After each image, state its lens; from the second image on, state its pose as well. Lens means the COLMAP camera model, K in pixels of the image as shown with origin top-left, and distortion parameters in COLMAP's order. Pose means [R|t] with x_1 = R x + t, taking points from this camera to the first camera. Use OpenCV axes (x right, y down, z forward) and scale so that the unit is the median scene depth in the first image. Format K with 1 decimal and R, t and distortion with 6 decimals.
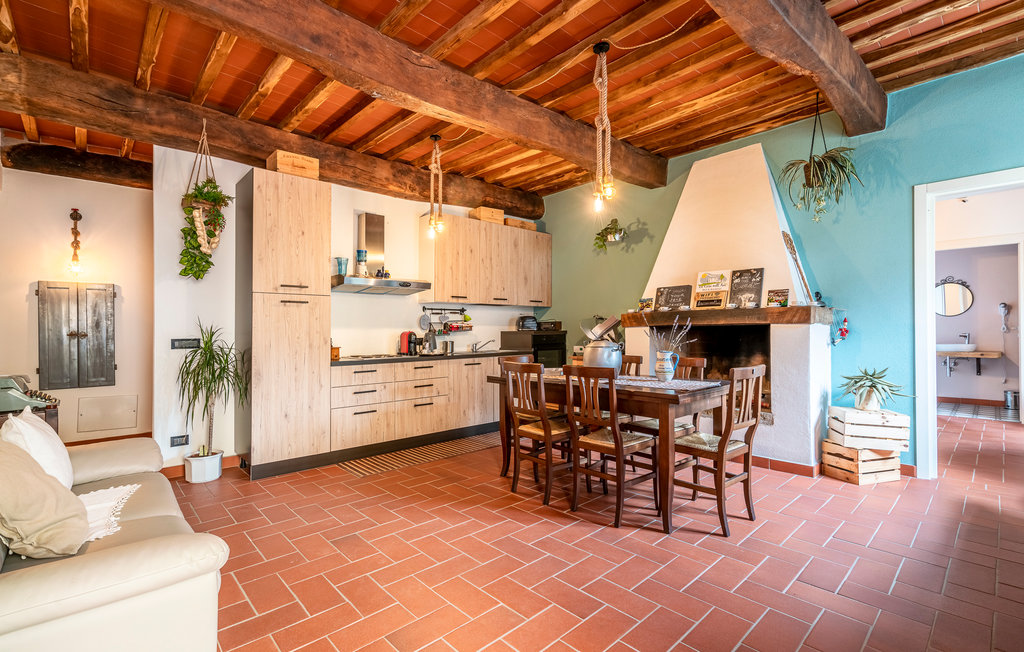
lens RADIAL K [[467.1, 0, 514.8], [0, 467.1, 322.0], [0, 0, 1]] dist [-0.000581, -0.000005]
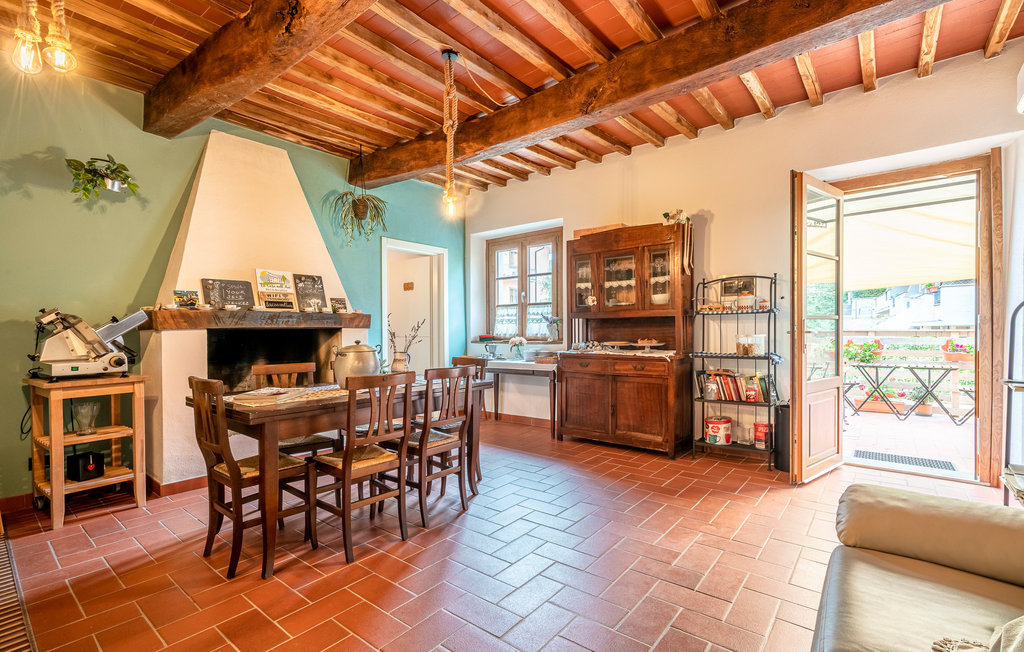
lens RADIAL K [[460.0, 0, 512.4], [0, 460.0, 338.2], [0, 0, 1]] dist [0.000034, 0.000065]
pose [[-0.138105, -0.007967, 0.990386, -0.530901], [-0.005367, 0.999959, 0.007296, 0.015853], [-0.990403, -0.004308, -0.138142, 0.634717]]
